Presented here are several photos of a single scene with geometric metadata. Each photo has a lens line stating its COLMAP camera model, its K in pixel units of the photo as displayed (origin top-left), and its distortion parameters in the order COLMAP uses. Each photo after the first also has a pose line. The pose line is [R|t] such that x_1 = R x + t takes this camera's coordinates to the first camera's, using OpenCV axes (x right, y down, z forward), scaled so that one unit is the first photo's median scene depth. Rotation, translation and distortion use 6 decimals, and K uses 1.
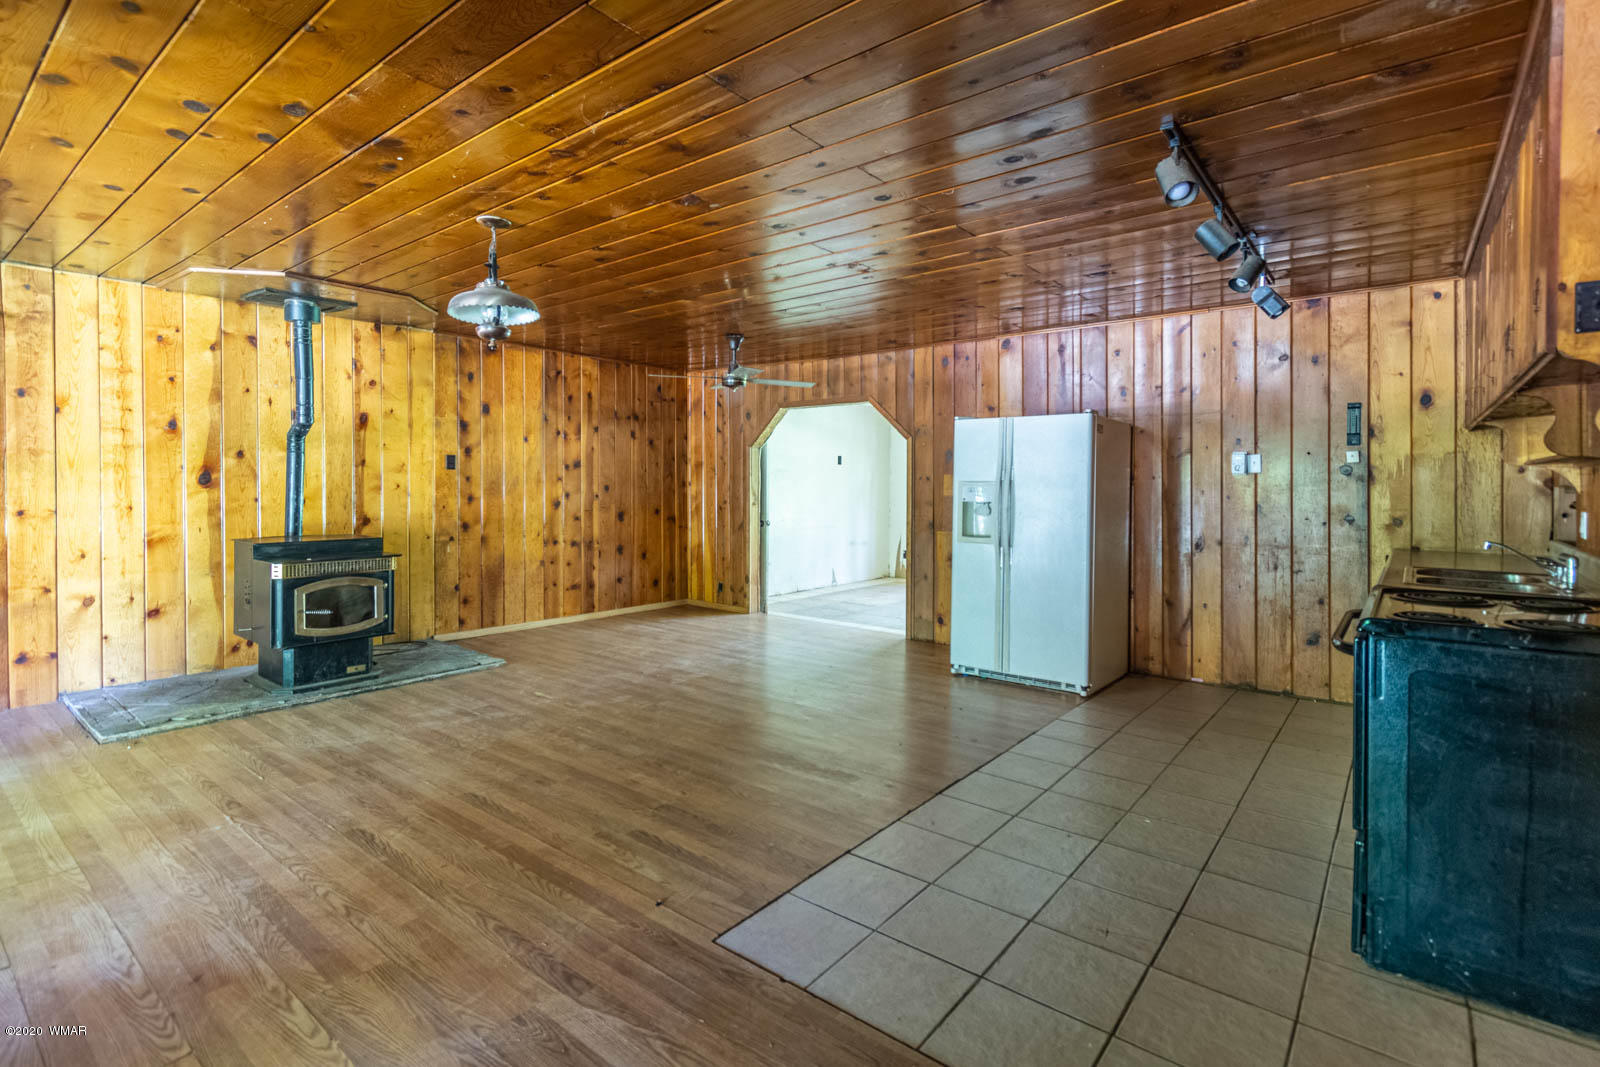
lens RADIAL K [[755.6, 0, 818.8], [0, 755.6, 488.8], [0, 0, 1]] dist [0.005239, -0.002692]
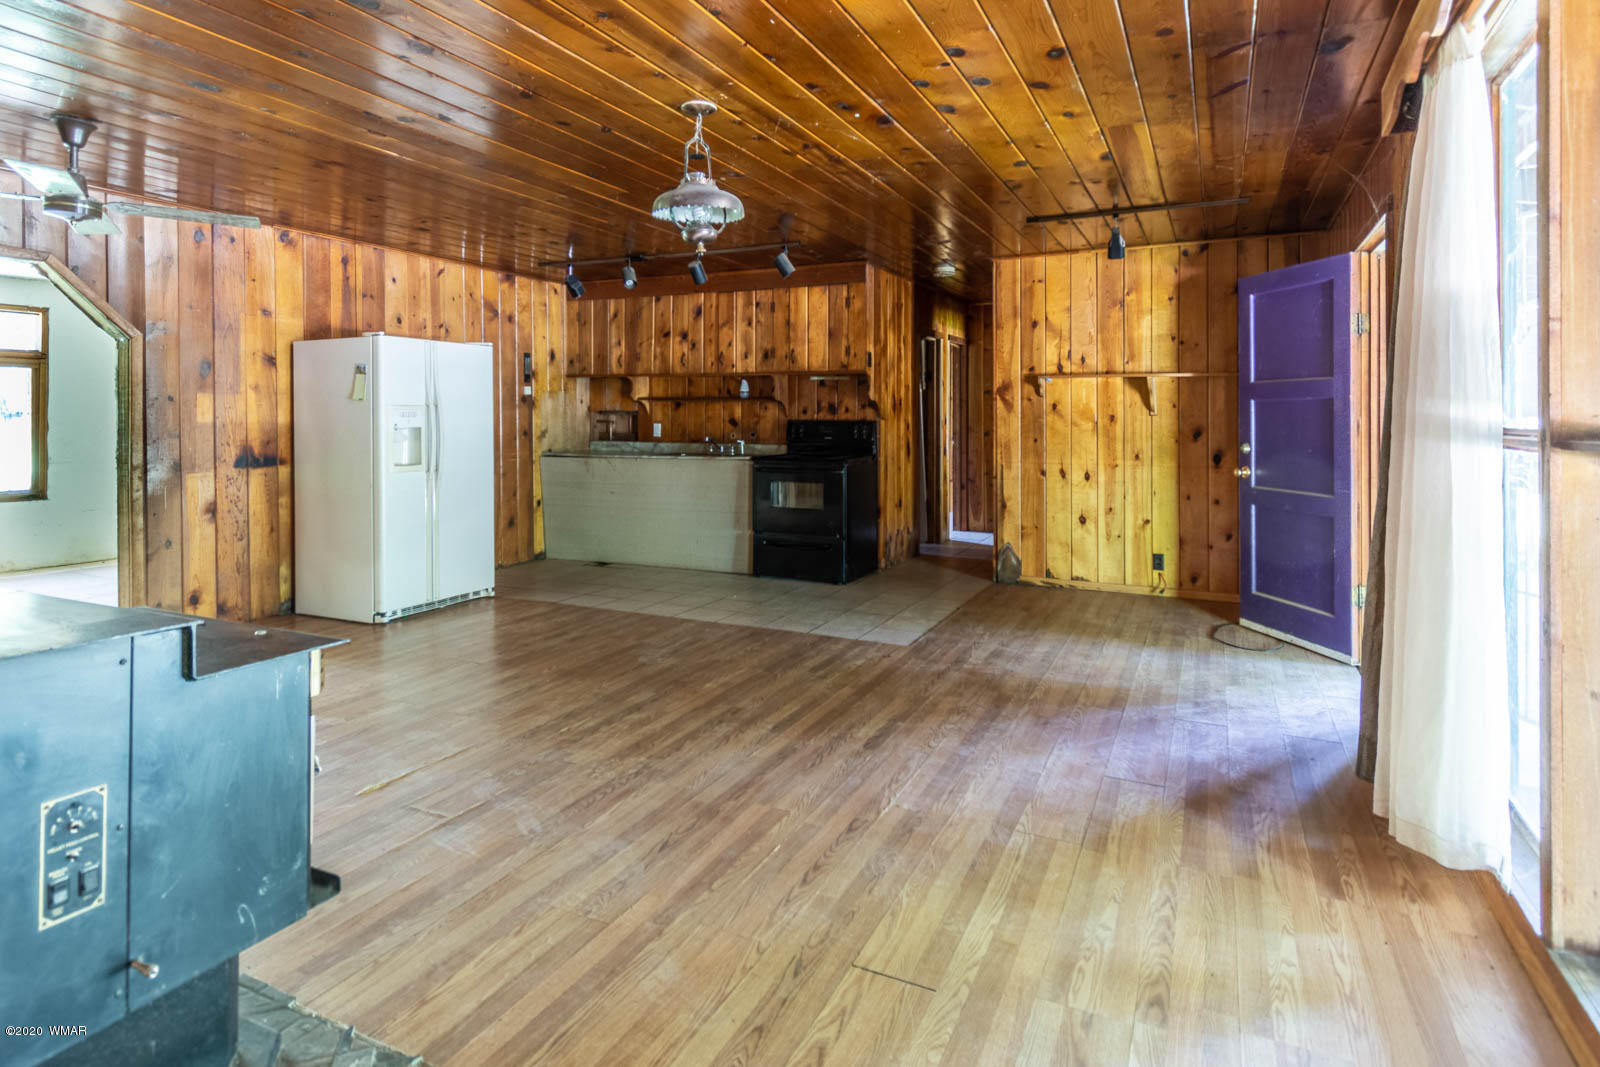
lens RADIAL K [[921.8, 0, 889.0], [0, 921.8, 423.8], [0, 0, 1]] dist [0.028728, -0.001452]
pose [[-0.311097, -0.016864, 0.950229, -1.134326], [-0.002118, 0.999852, 0.017051, -0.009549], [-0.950376, 0.003292, -0.311086, 0.849239]]
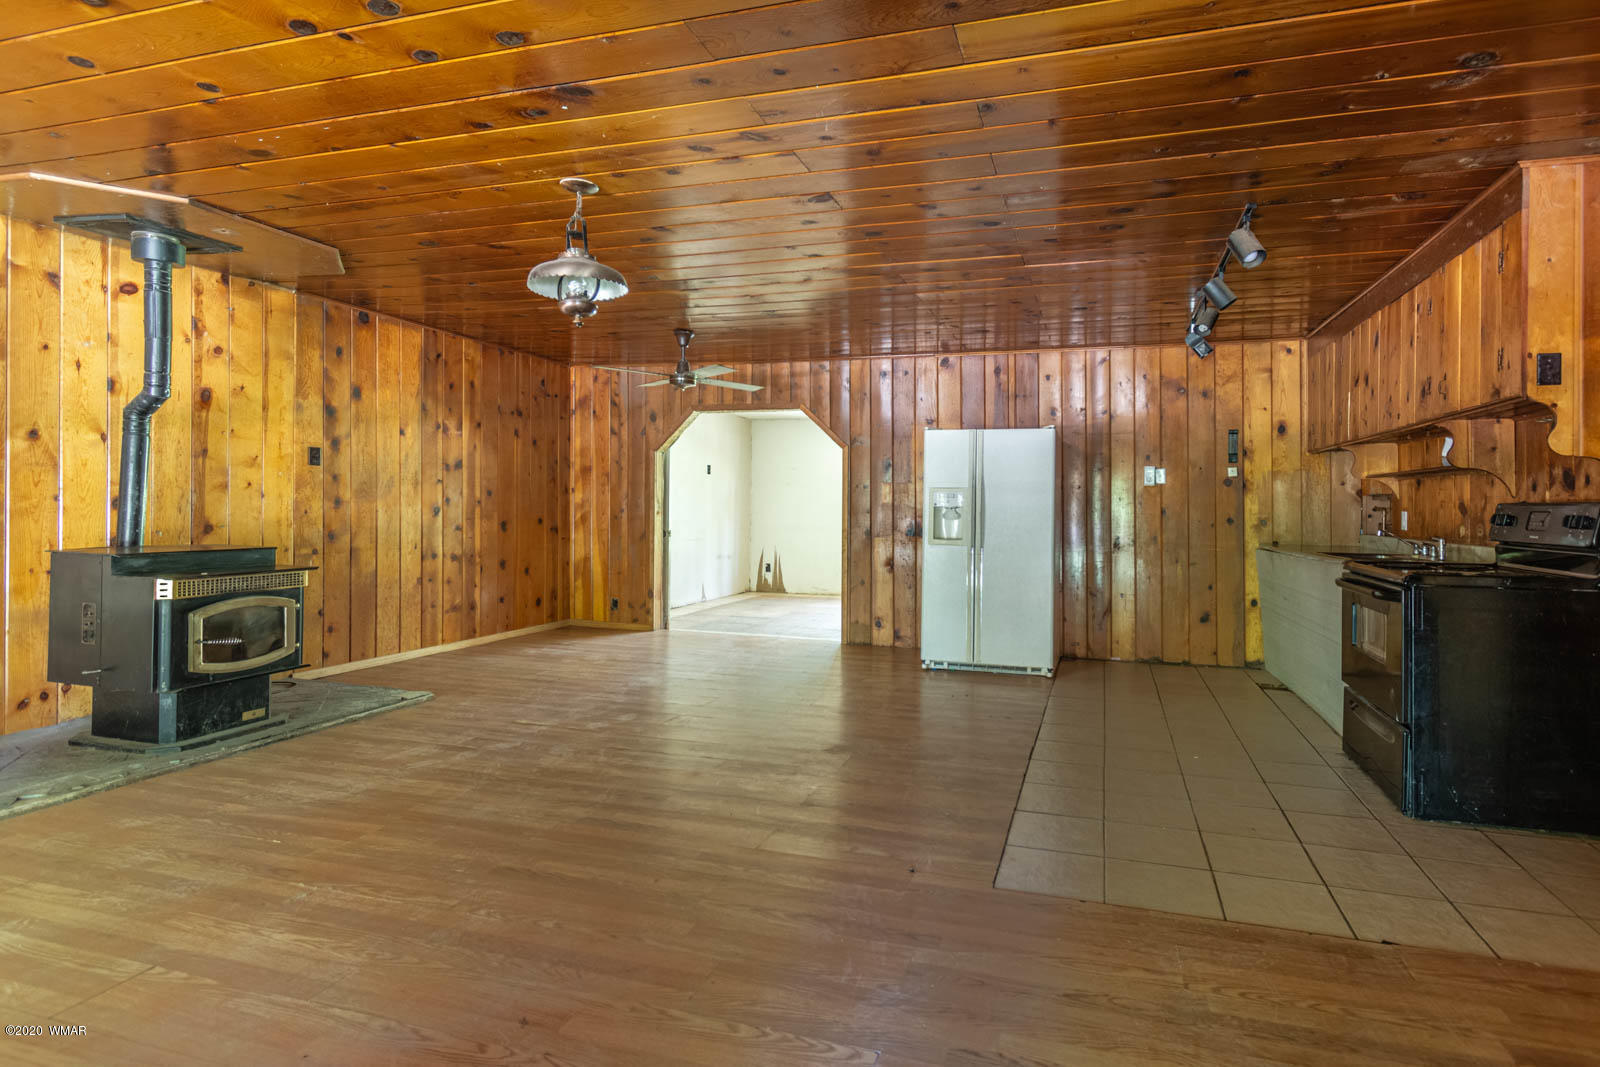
lens RADIAL K [[796.8, 0, 860.5], [0, 796.8, 496.3], [0, 0, 1]] dist [0.003266, -0.000893]
pose [[0.925695, 0.011983, 0.378081, -0.360276], [-0.005972, 0.999836, -0.017069, 0.024380], [-0.378223, 0.013542, 0.925615, -0.002303]]
